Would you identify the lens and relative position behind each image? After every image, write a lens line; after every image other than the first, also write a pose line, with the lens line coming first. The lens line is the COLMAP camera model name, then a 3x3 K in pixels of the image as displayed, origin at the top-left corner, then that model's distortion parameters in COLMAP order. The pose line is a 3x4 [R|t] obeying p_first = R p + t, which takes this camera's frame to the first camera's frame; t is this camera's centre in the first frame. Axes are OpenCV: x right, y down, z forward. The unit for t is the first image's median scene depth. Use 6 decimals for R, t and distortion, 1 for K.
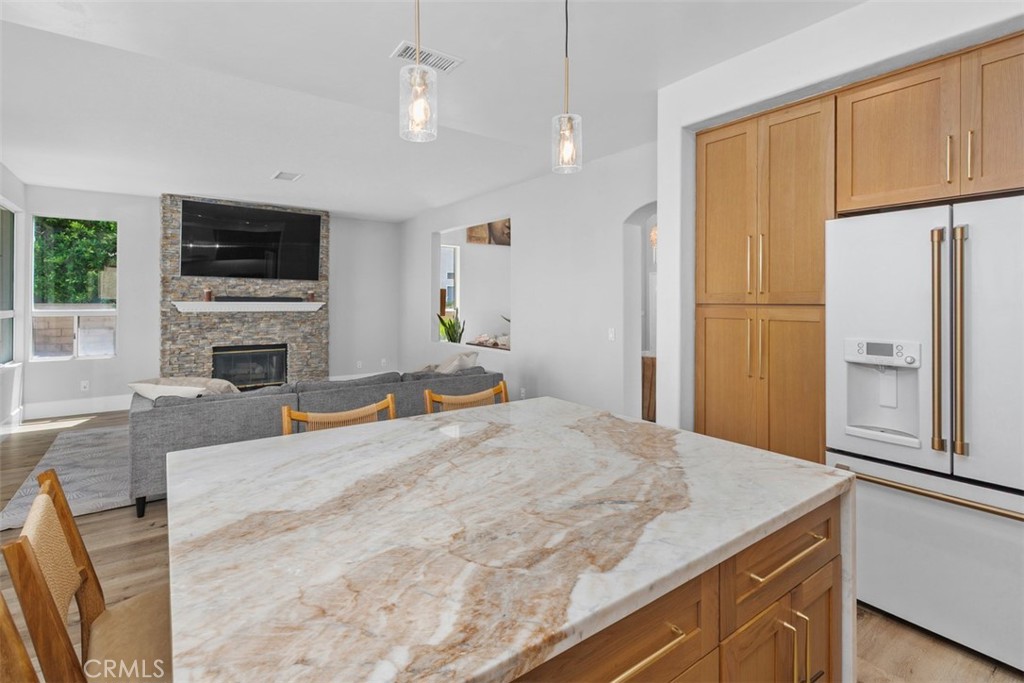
lens RADIAL K [[471.7, 0, 501.8], [0, 471.7, 299.6], [0, 0, 1]] dist [0.000669, -0.000195]
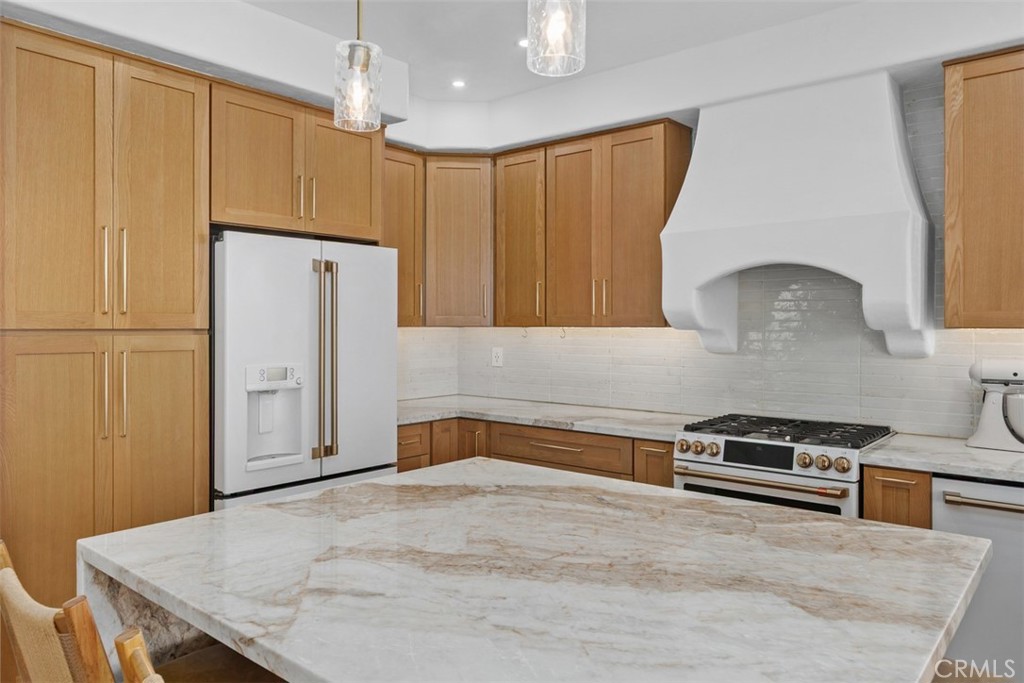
lens RADIAL K [[705.8, 0, 507.2], [0, 705.8, 330.8], [0, 0, 1]] dist [-0.013485, -0.001919]
pose [[-0.236262, -0.009637, 0.971642, -1.395443], [-0.002255, 0.999954, 0.009369, 0.001266], [-0.971687, 0.000023, -0.236272, 1.662834]]
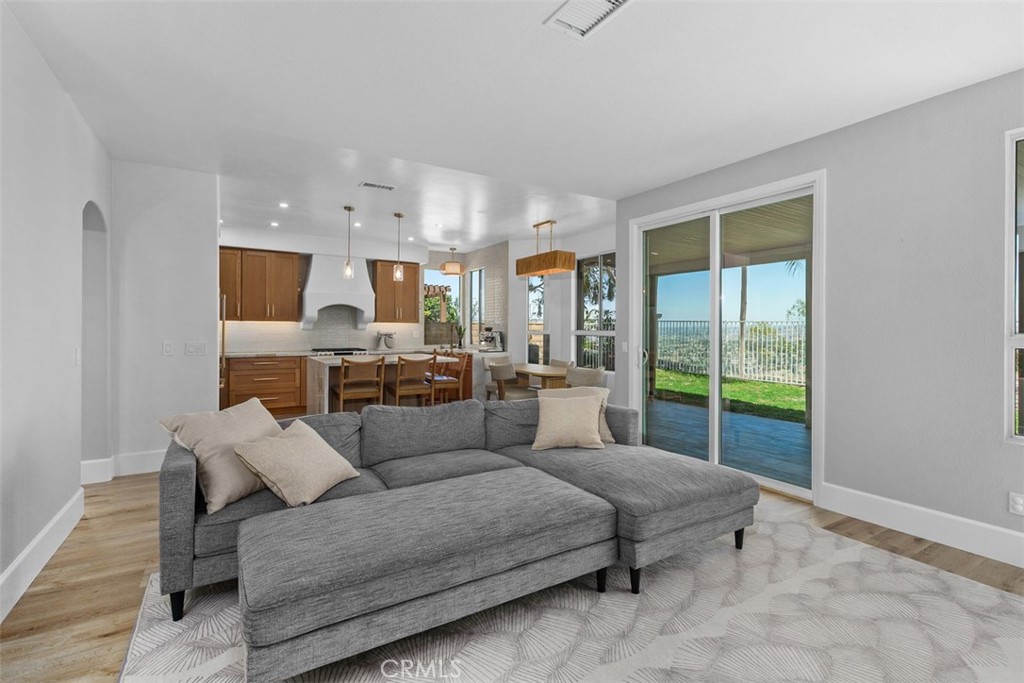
lens RADIAL K [[471.7, 0, 515.5], [0, 471.7, 329.7], [0, 0, 1]] dist [0.000669, -0.000195]
pose [[-0.997161, -0.007480, 0.074932, -1.994760], [-0.007522, 0.999972, -0.000274, 0.116698], [-0.074928, -0.000836, -0.997189, 6.784056]]
